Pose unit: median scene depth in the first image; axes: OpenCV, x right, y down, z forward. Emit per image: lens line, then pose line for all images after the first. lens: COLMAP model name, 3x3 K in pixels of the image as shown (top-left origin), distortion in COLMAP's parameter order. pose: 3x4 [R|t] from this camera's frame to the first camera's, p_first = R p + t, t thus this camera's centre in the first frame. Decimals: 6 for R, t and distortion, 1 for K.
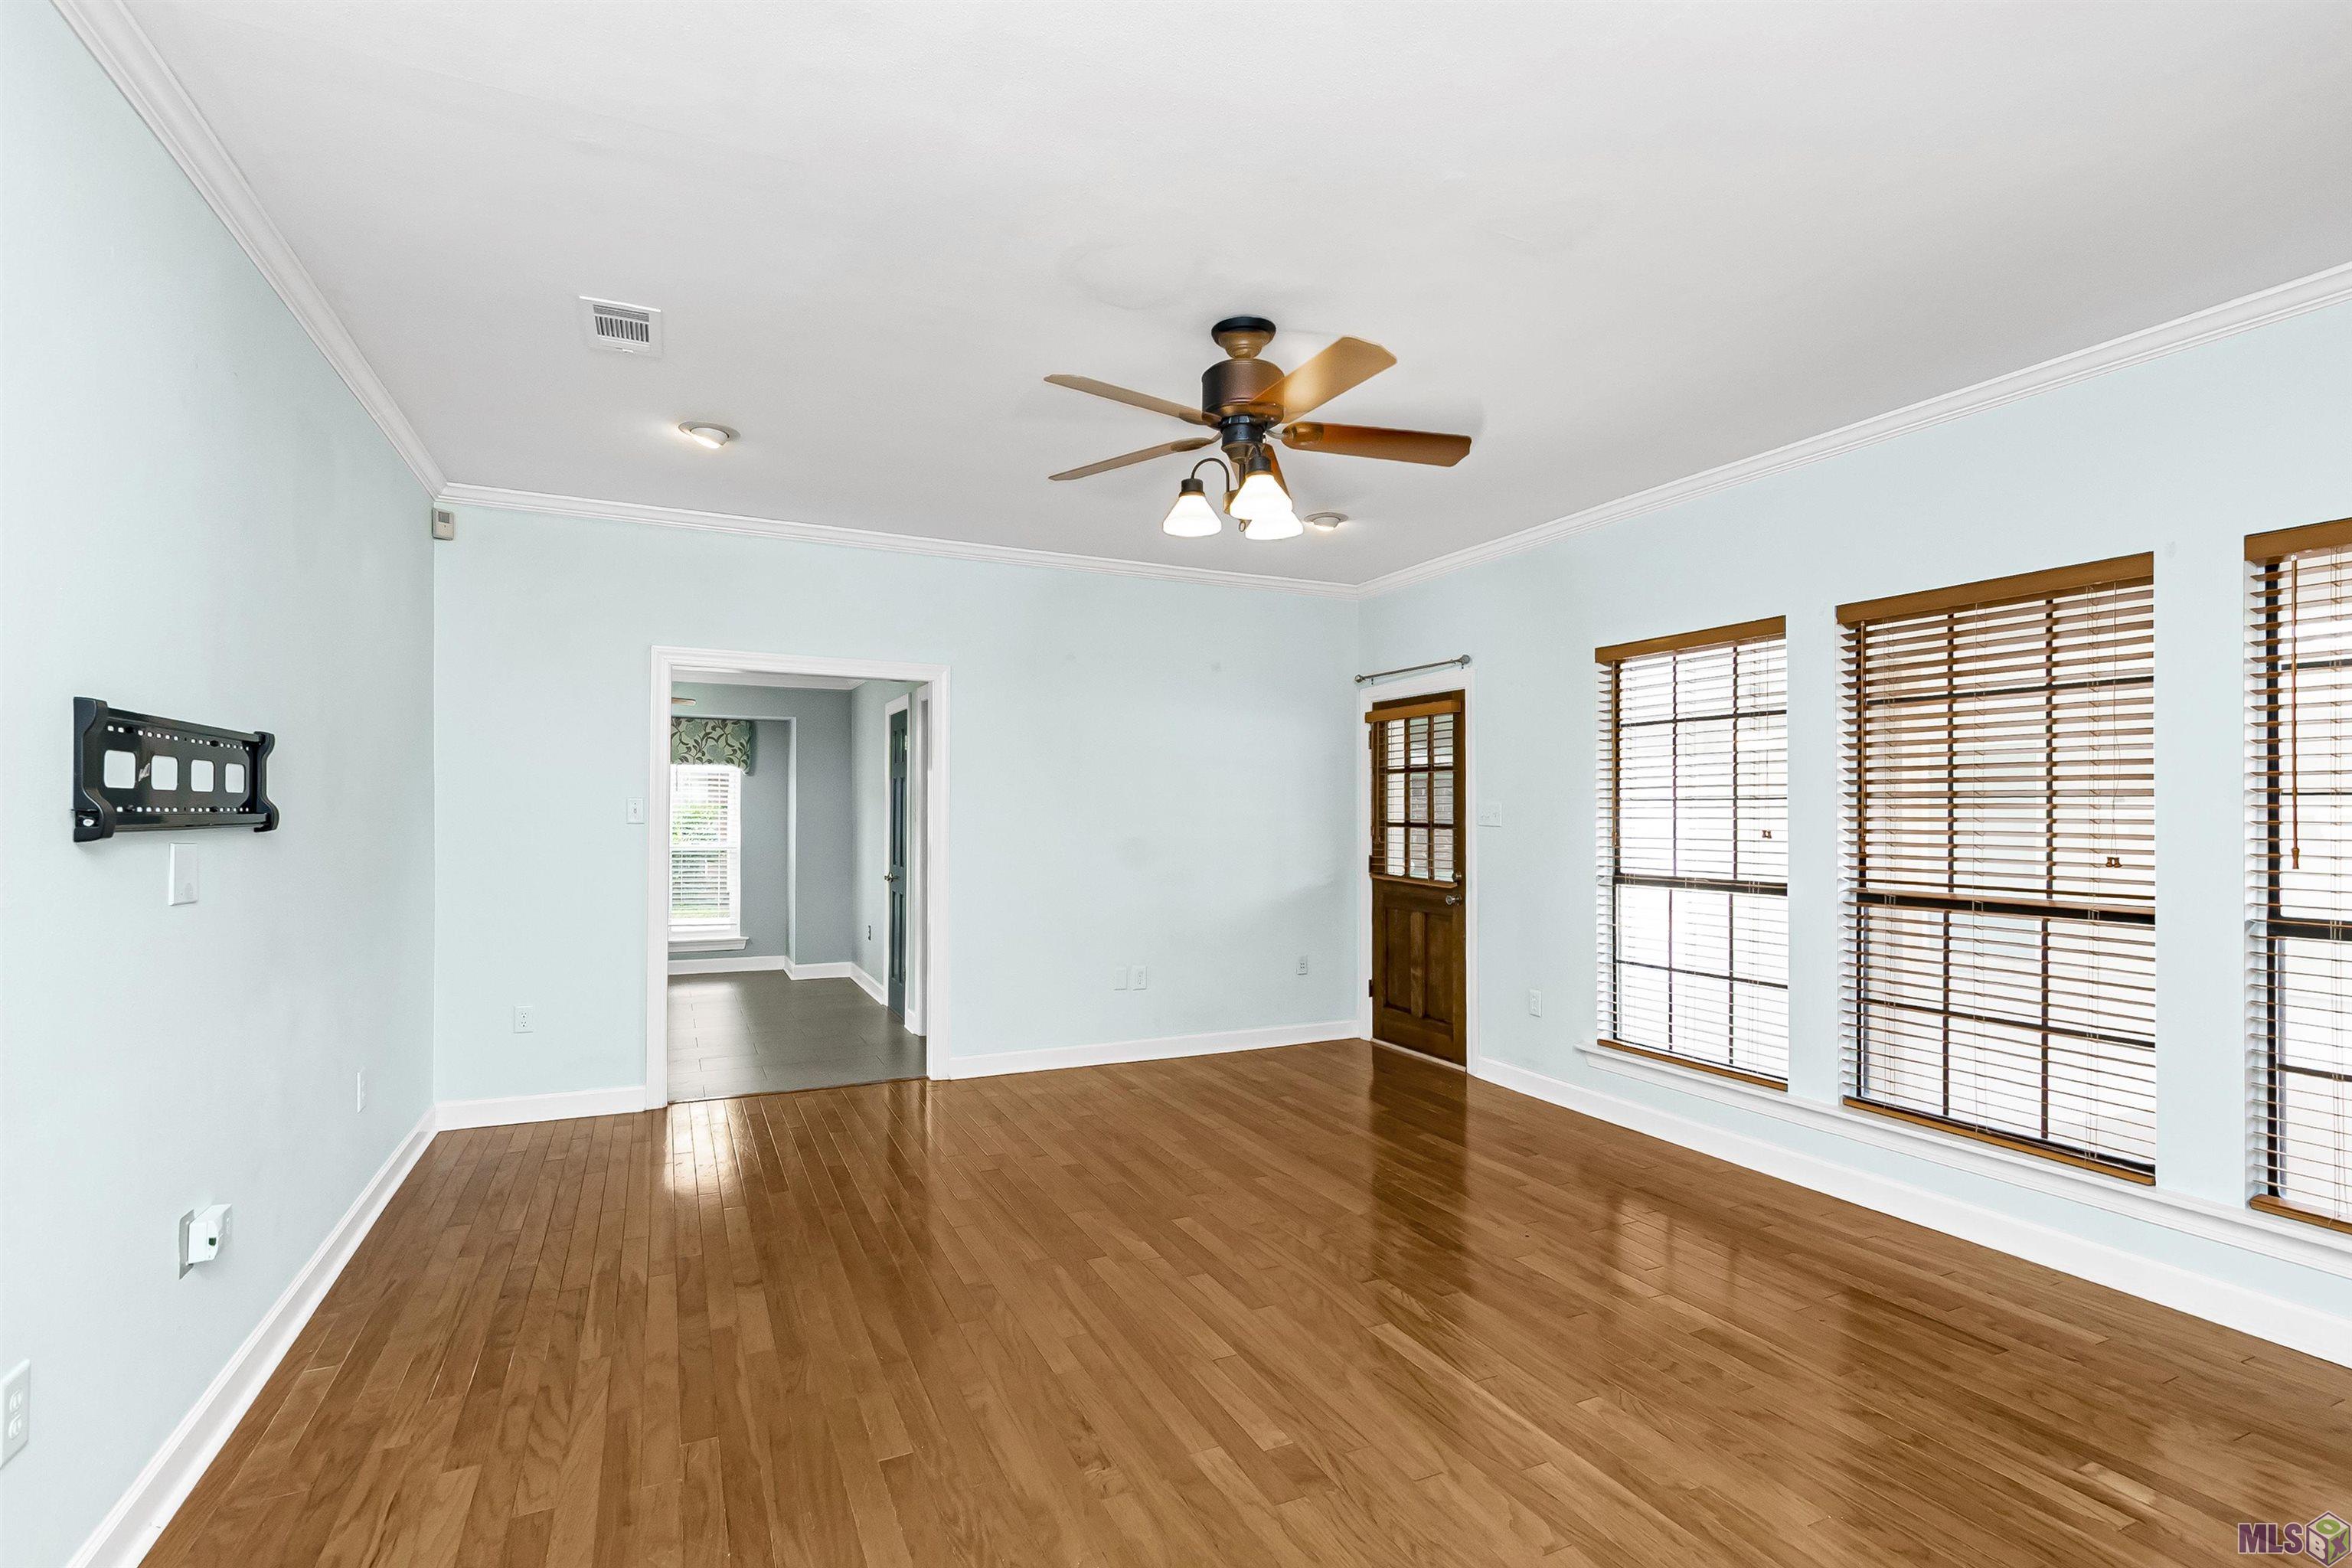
lens RADIAL K [[1096.2, 0, 1167.1], [0, 1096.2, 799.4], [0, 0, 1]] dist [-0.000574, -0.000122]
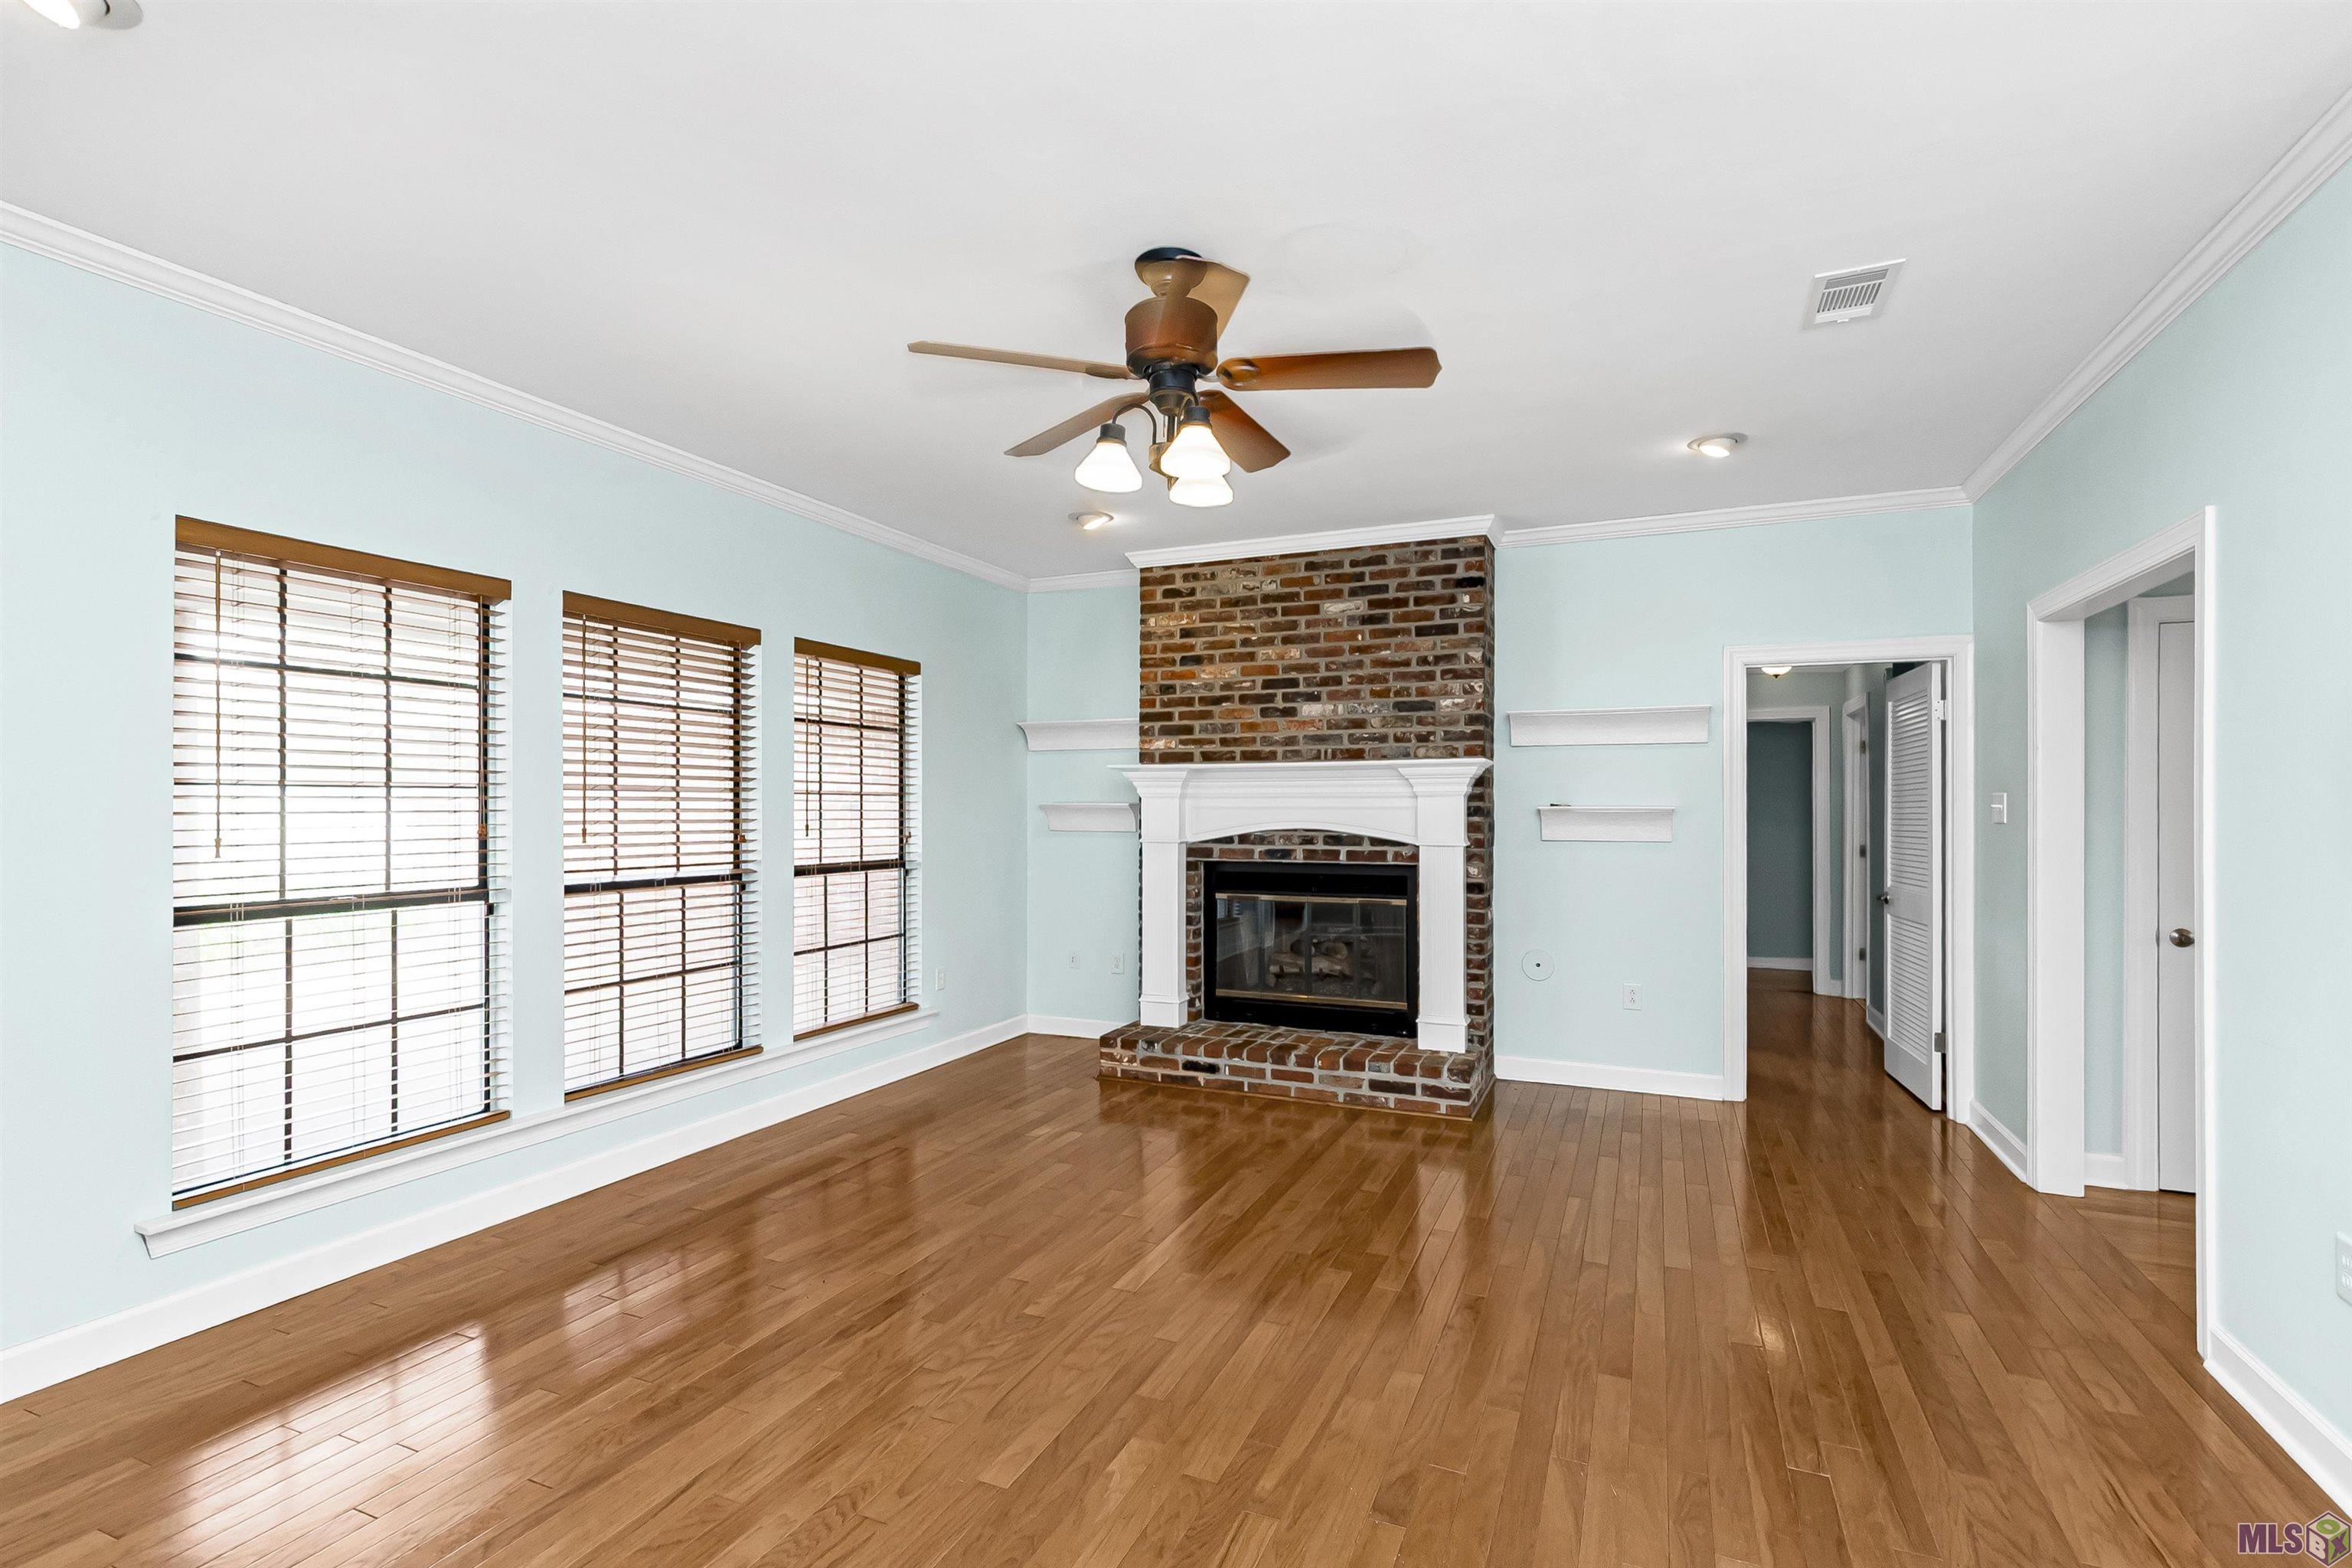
lens RADIAL K [[1096.2, 0, 1164.7], [0, 1096.2, 797.4], [0, 0, 1]] dist [-0.000574, -0.000122]
pose [[-0.660560, 0.001775, 0.750771, -0.495530], [-0.011411, 0.999858, -0.012404, 0.012672], [-0.750687, -0.016760, -0.660446, 1.315767]]
